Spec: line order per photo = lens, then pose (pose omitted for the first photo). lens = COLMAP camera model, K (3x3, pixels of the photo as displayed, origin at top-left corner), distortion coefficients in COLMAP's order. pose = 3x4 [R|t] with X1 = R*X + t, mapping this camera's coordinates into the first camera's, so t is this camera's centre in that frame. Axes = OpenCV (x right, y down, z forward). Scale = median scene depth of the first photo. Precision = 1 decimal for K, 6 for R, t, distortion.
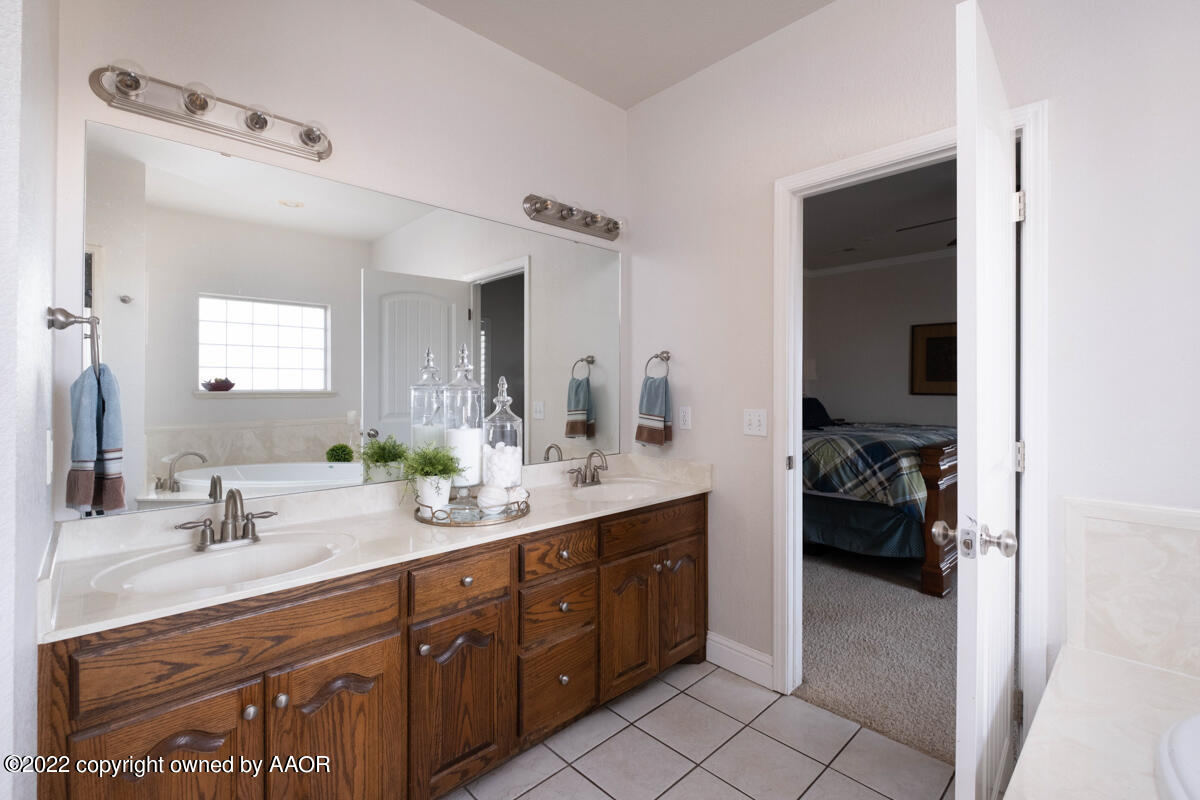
lens RADIAL K [[529.0, 0, 607.6], [0, 529.0, 383.1], [0, 0, 1]] dist [0.001547, -0.001192]
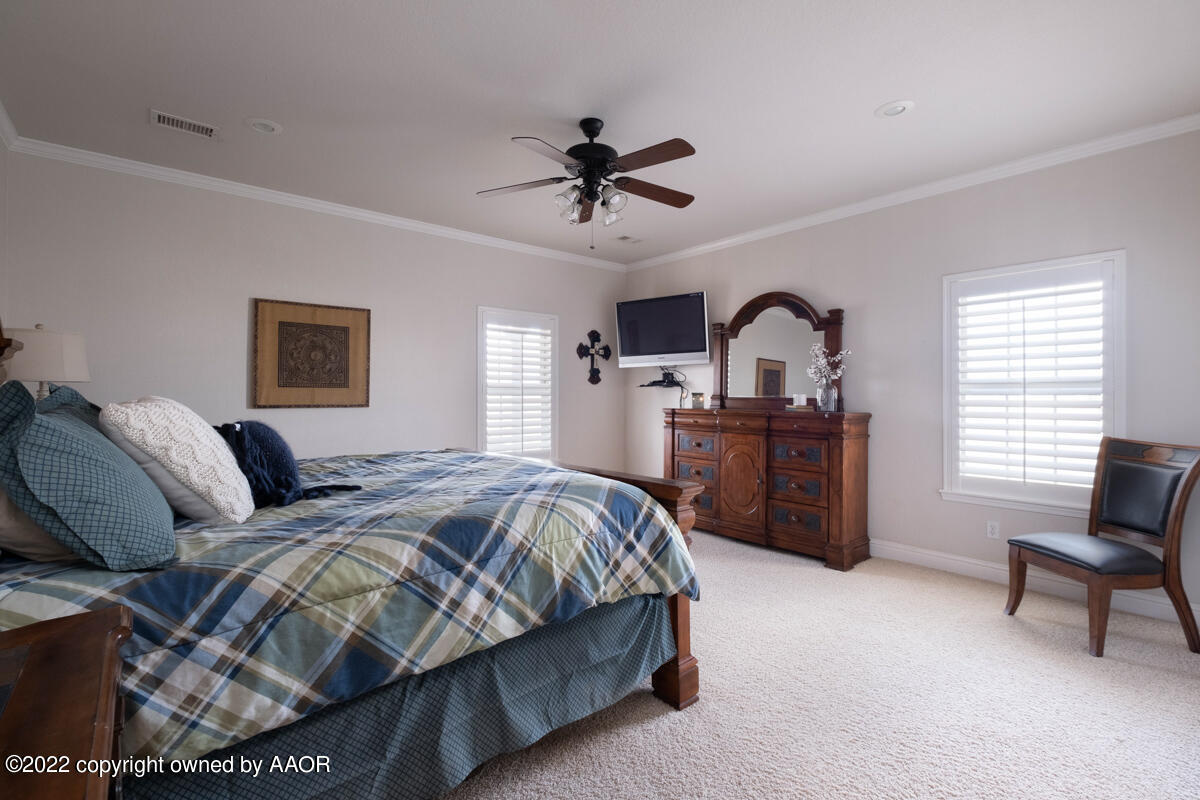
lens RADIAL K [[529.0, 0, 596.1], [0, 529.0, 393.7], [0, 0, 1]] dist [0.001547, -0.001192]
pose [[0.058052, 0.003066, 0.998309, -0.056334], [-0.001993, 0.999994, -0.002956, 0.008509], [-0.998312, -0.001818, 0.058058, 0.975185]]
